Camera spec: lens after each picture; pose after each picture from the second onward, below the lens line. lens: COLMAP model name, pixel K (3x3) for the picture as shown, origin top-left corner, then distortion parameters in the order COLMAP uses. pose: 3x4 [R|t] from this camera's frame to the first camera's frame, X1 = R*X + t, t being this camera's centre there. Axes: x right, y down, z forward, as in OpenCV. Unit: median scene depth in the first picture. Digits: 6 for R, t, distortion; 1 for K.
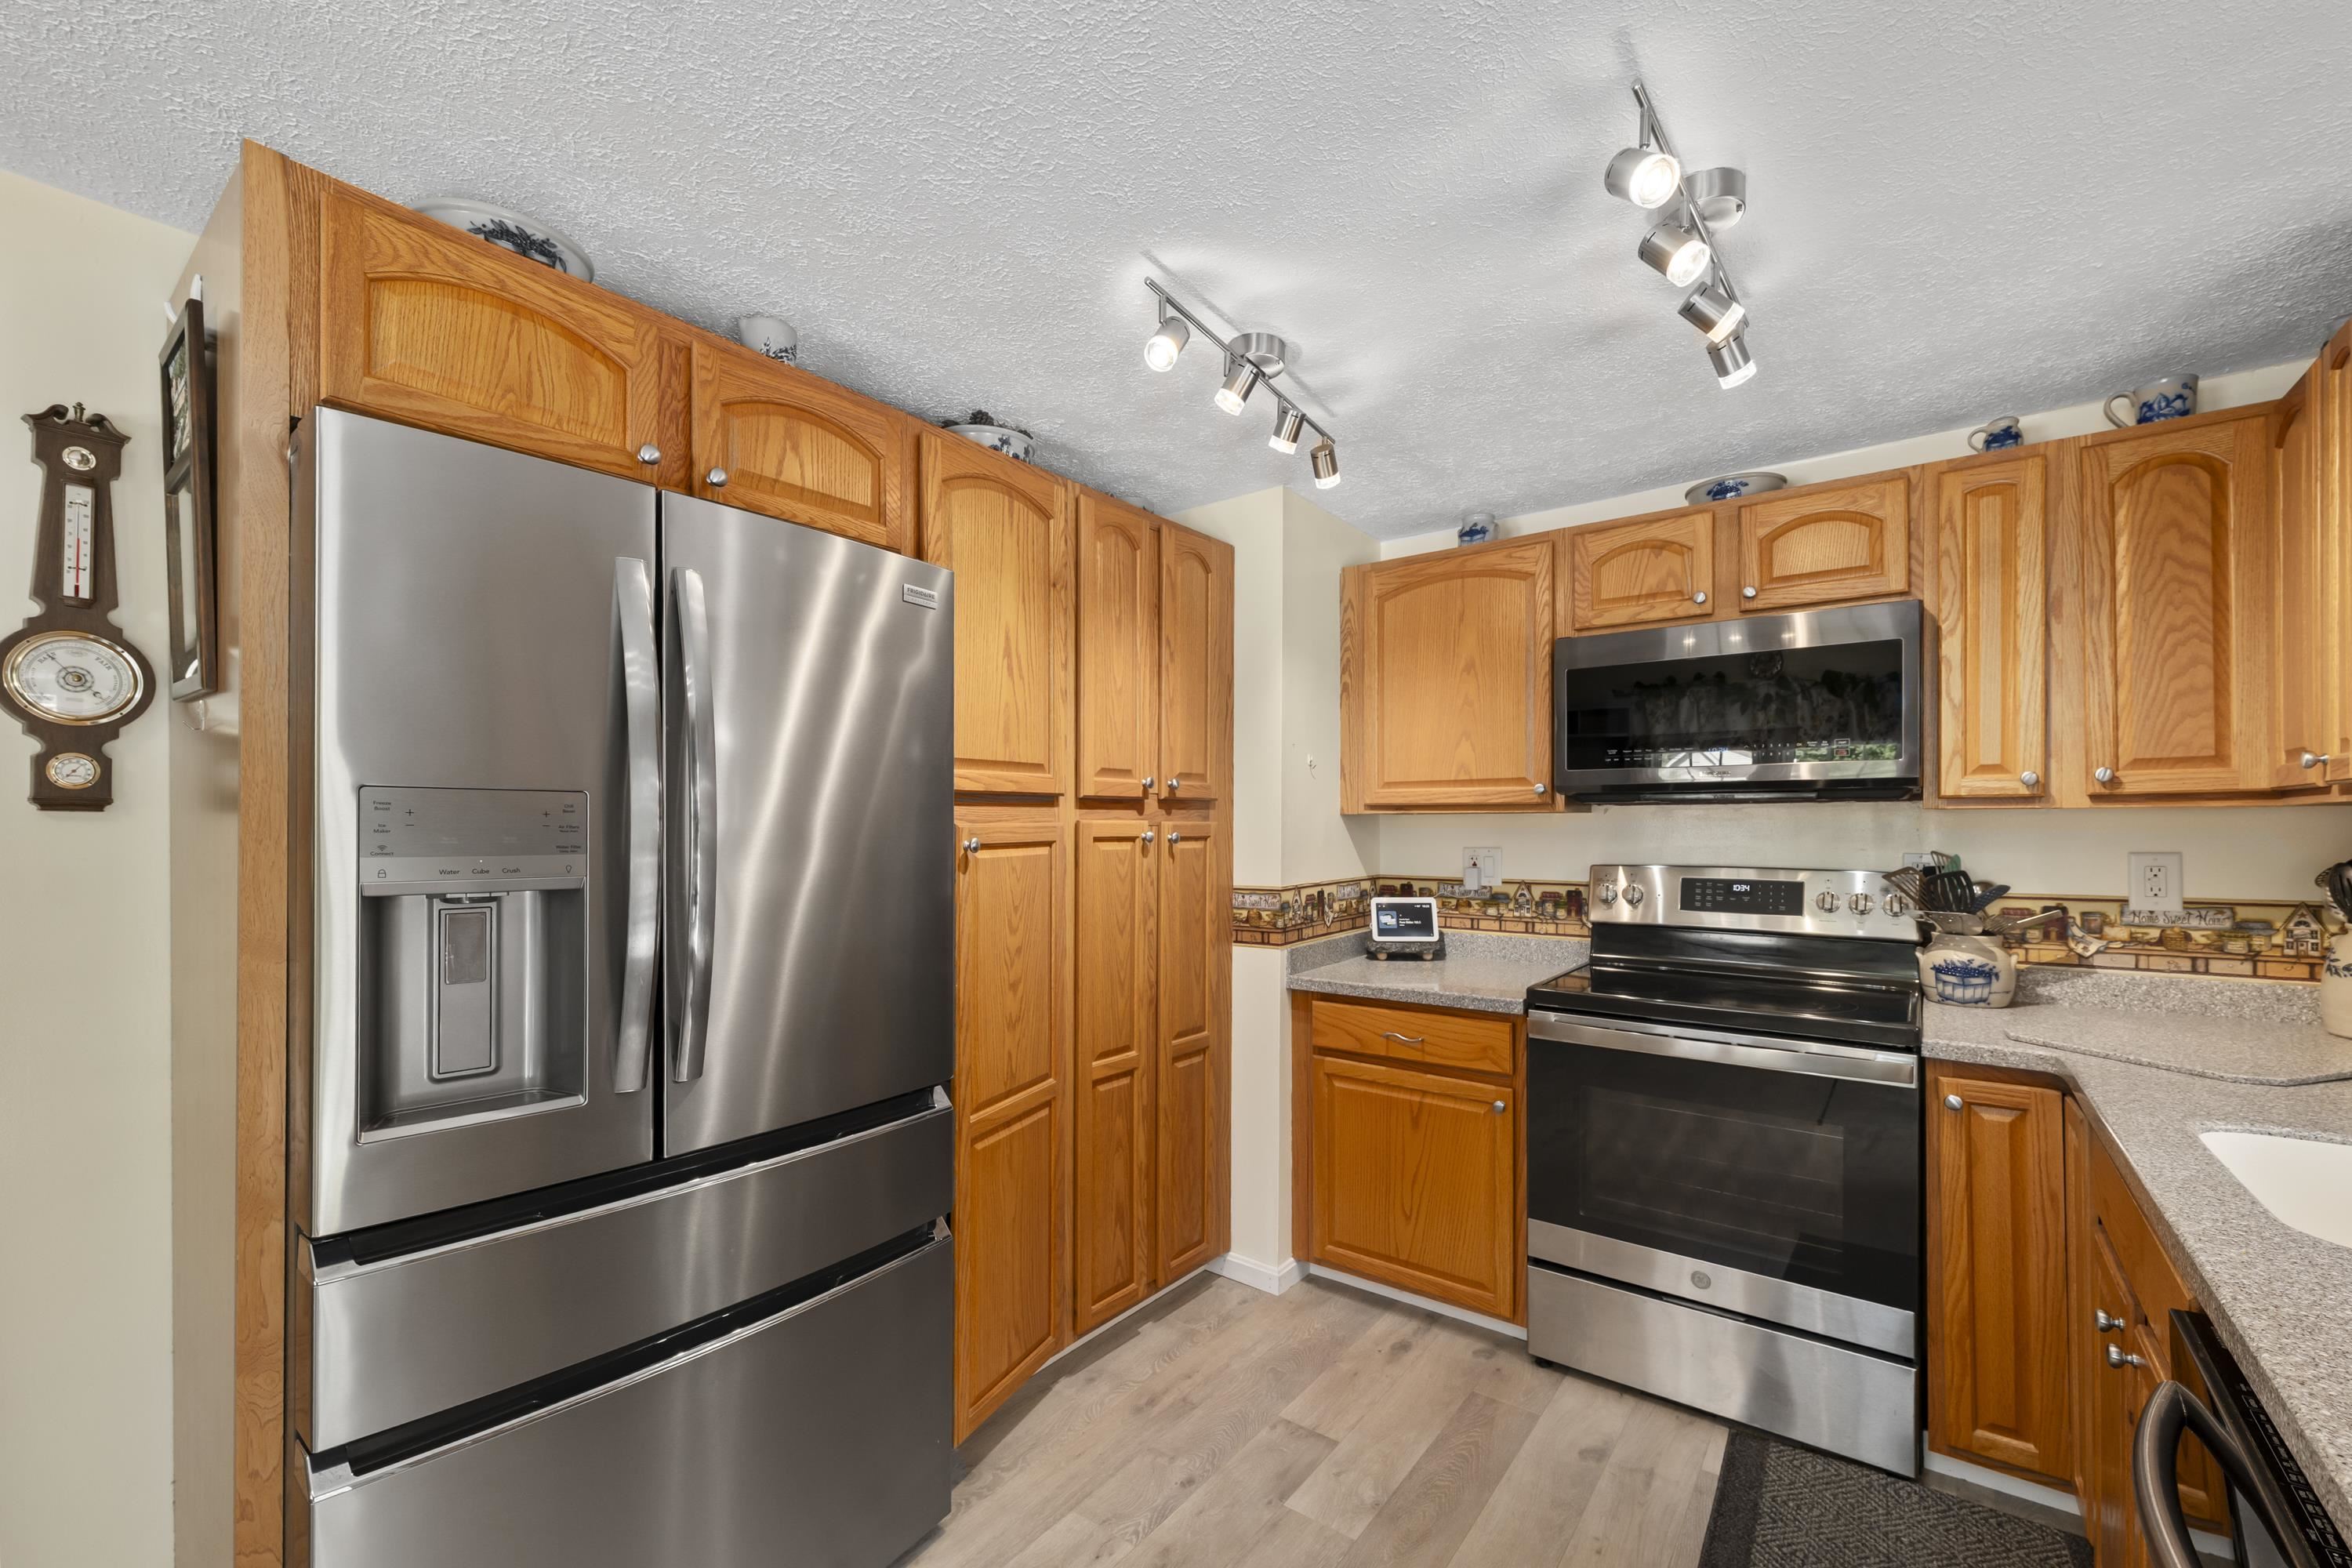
lens RADIAL K [[979.5, 0, 1154.9], [0, 979.5, 830.8], [0, 0, 1]] dist [0.001502, 0.000660]
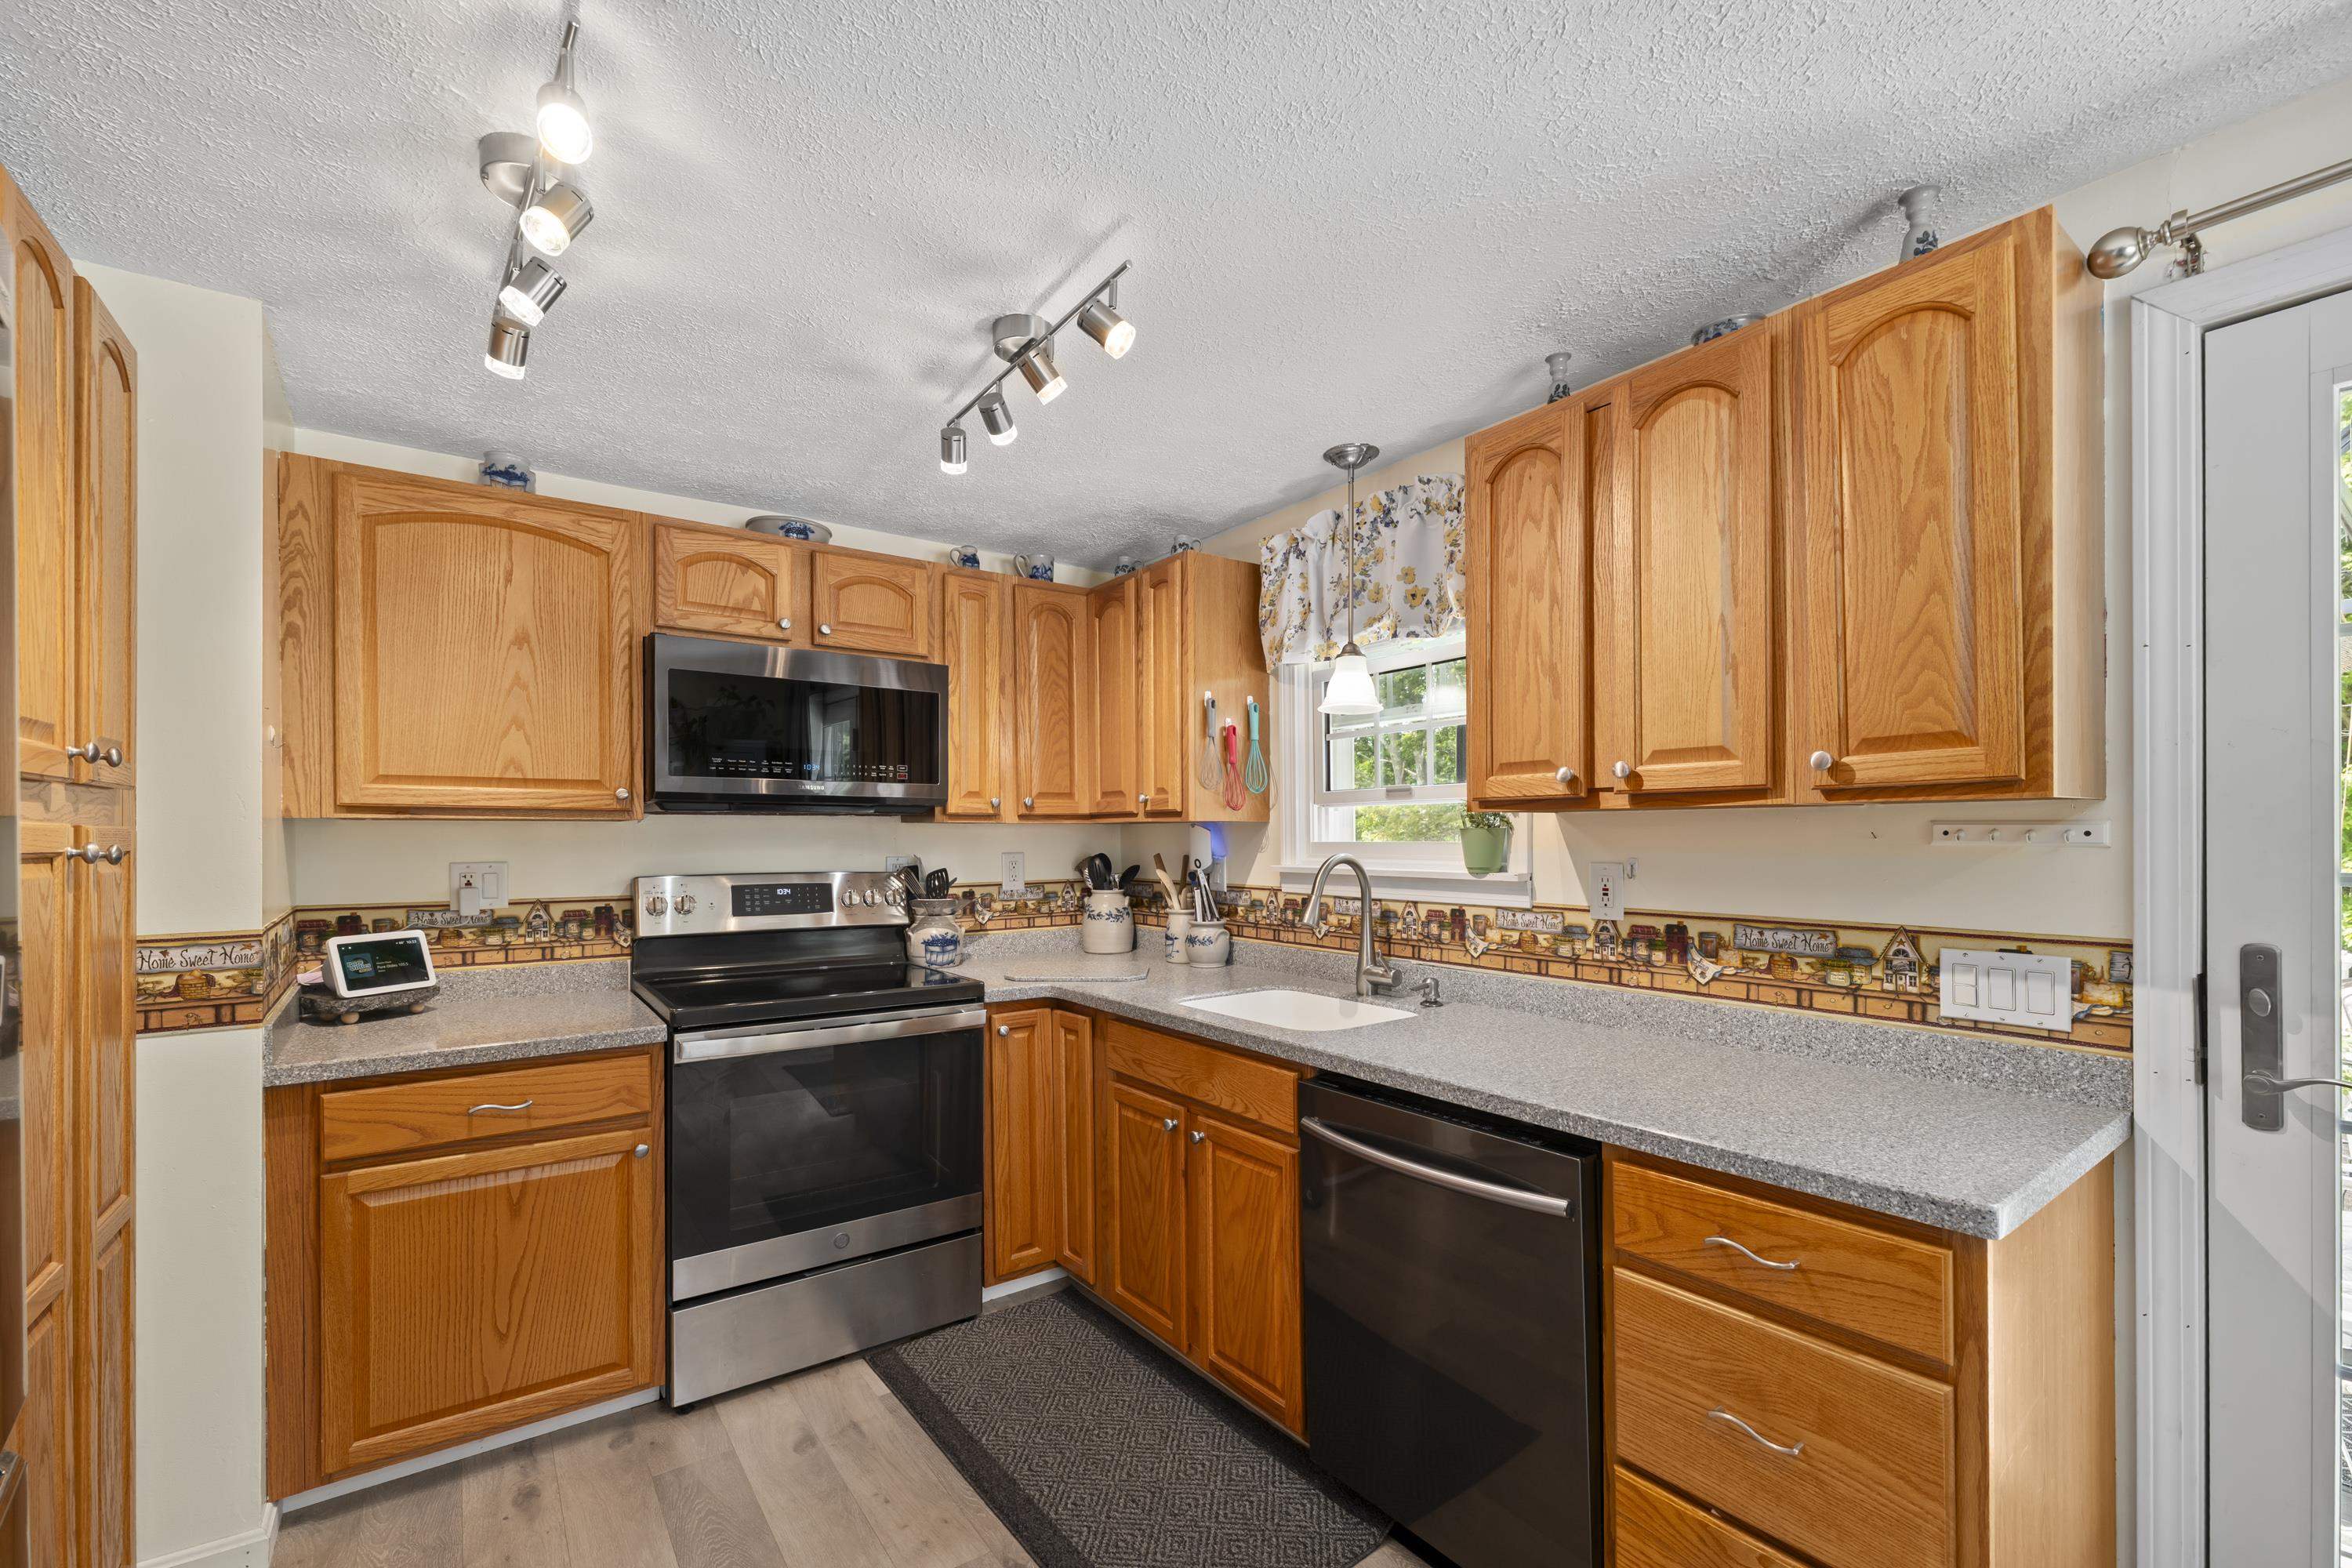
lens RADIAL K [[979.5, 0, 1171.4], [0, 979.5, 849.6], [0, 0, 1]] dist [0.001502, 0.000660]
pose [[0.280424, -0.011905, 0.959803, -0.354410], [0.006567, 0.999923, 0.010484, 0.002307], [-0.959854, 0.003363, 0.280480, 0.281476]]
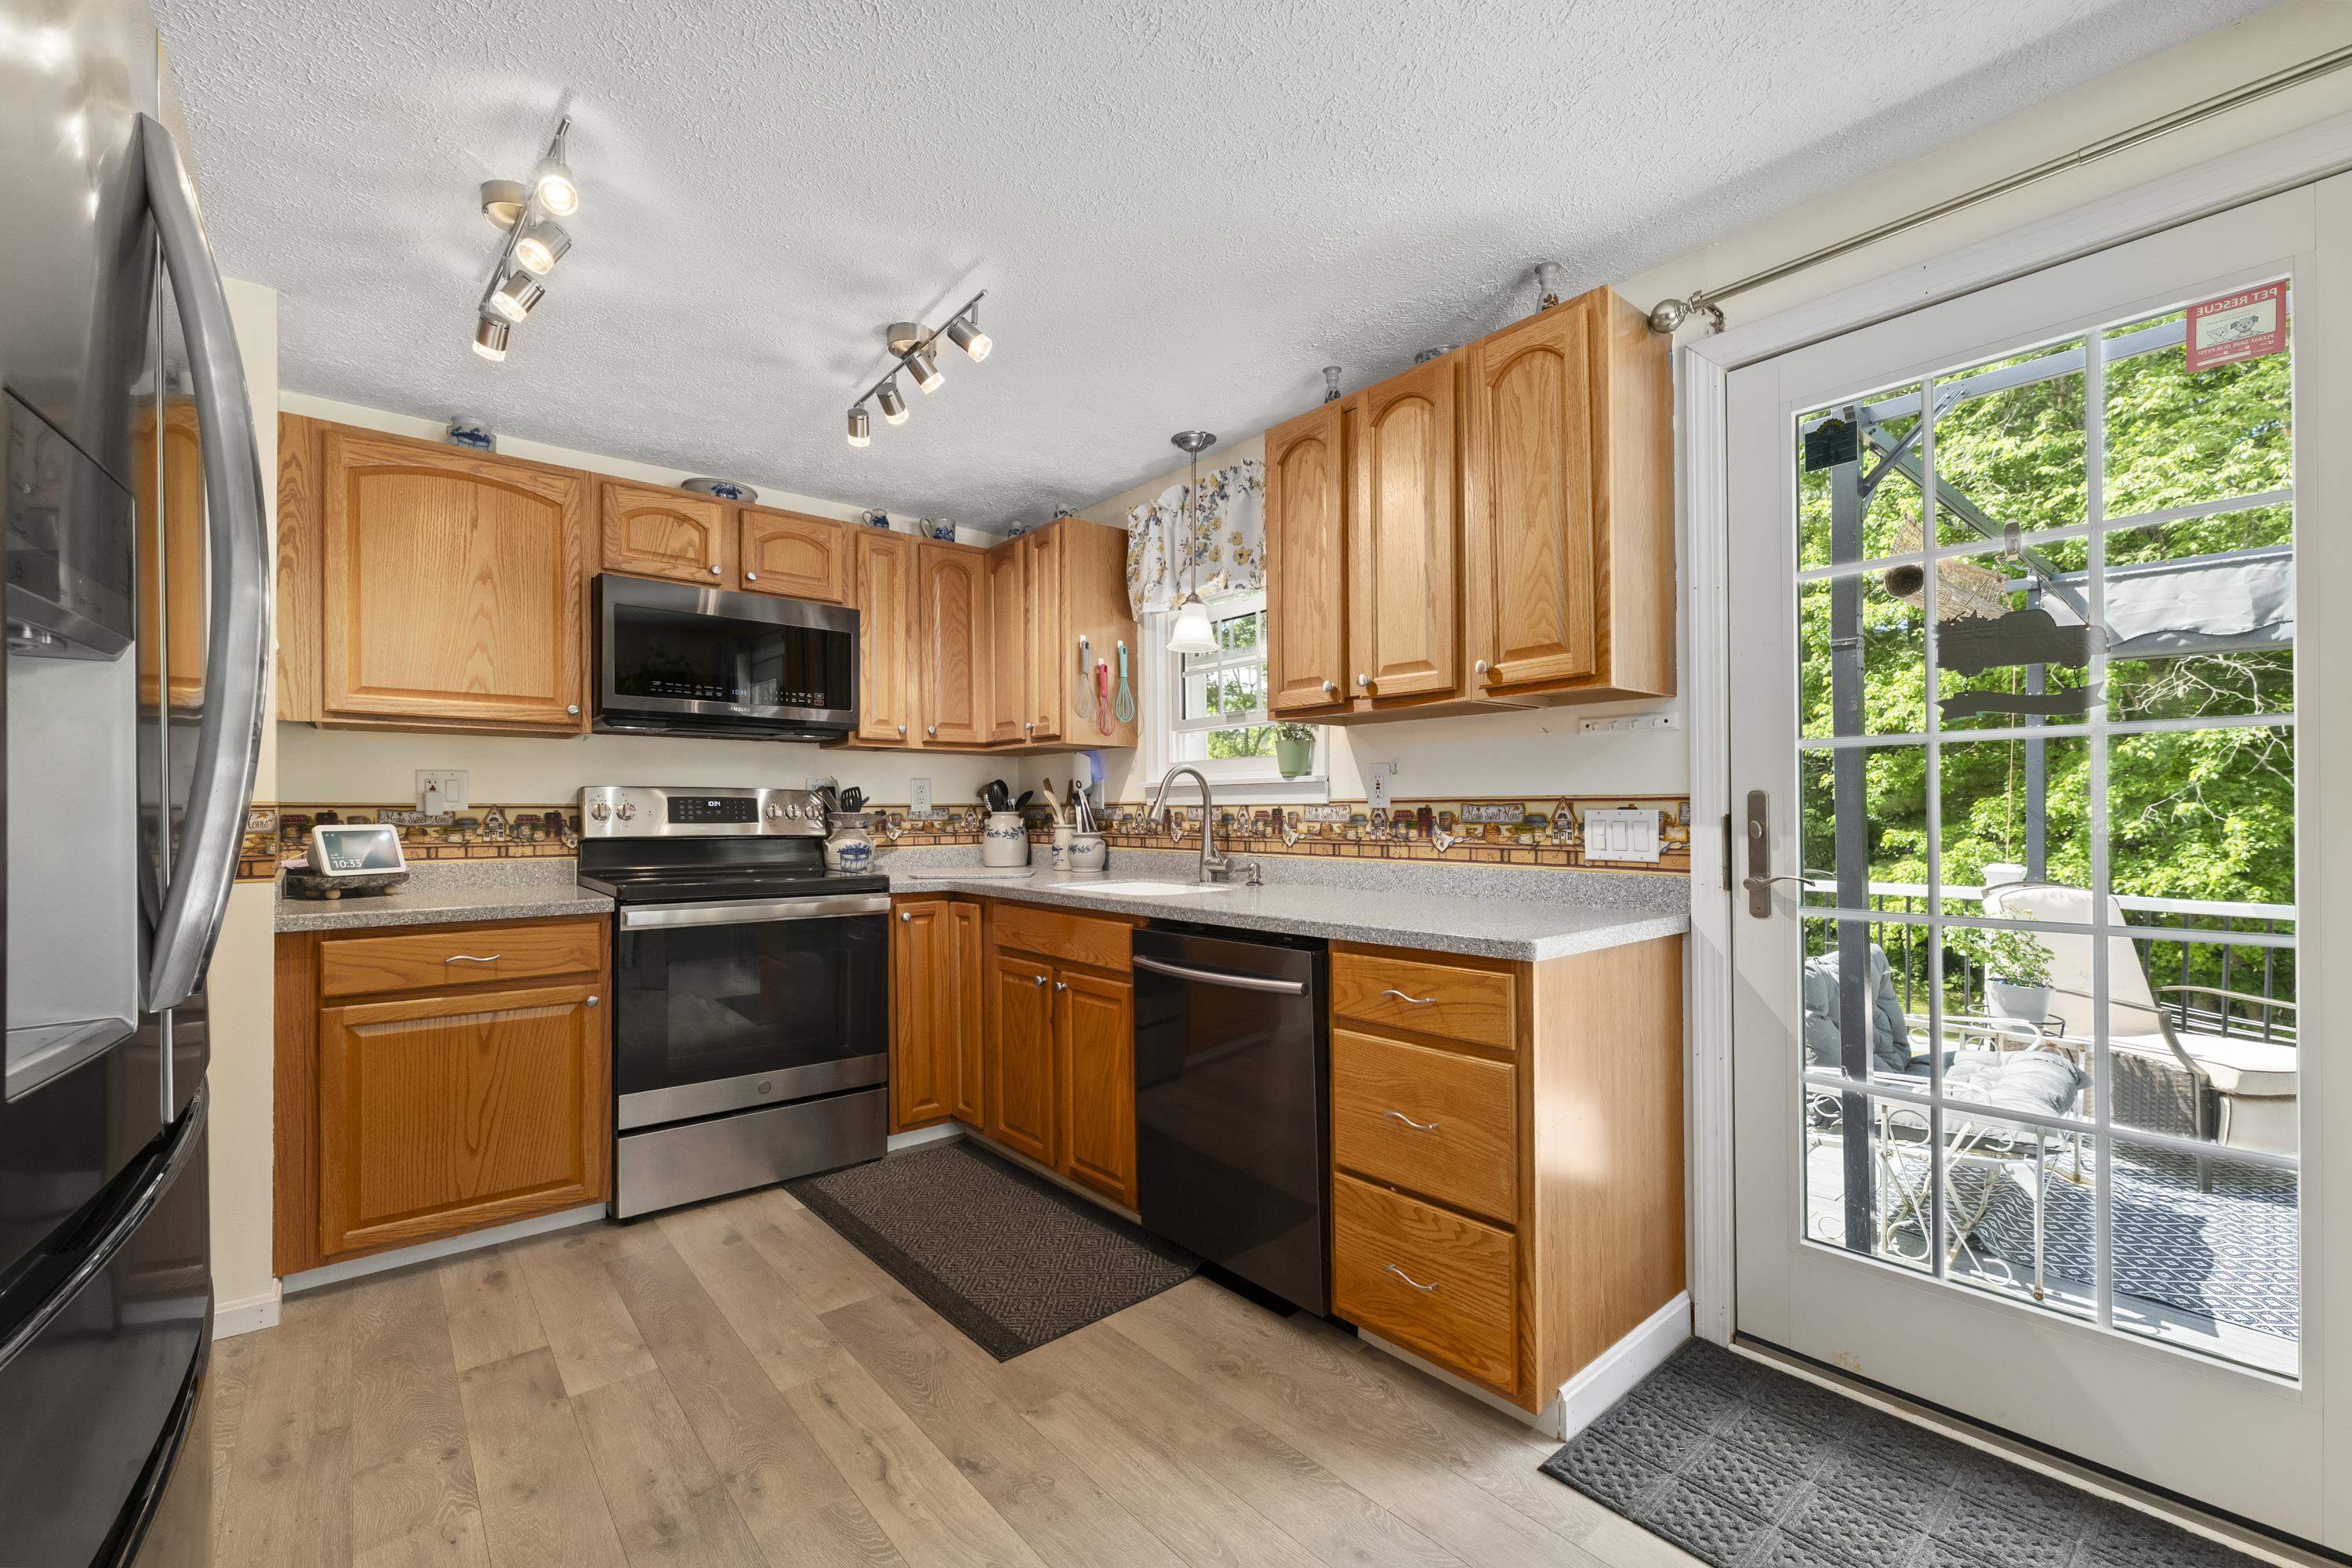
lens RADIAL K [[979.5, 0, 1180.7], [0, 979.5, 822.0], [0, 0, 1]] dist [0.001502, 0.000660]
pose [[0.210665, -0.004958, 0.977546, -0.541595], [0.006556, 0.999972, 0.003659, 0.084552], [-0.977536, 0.005638, 0.210692, 0.144409]]
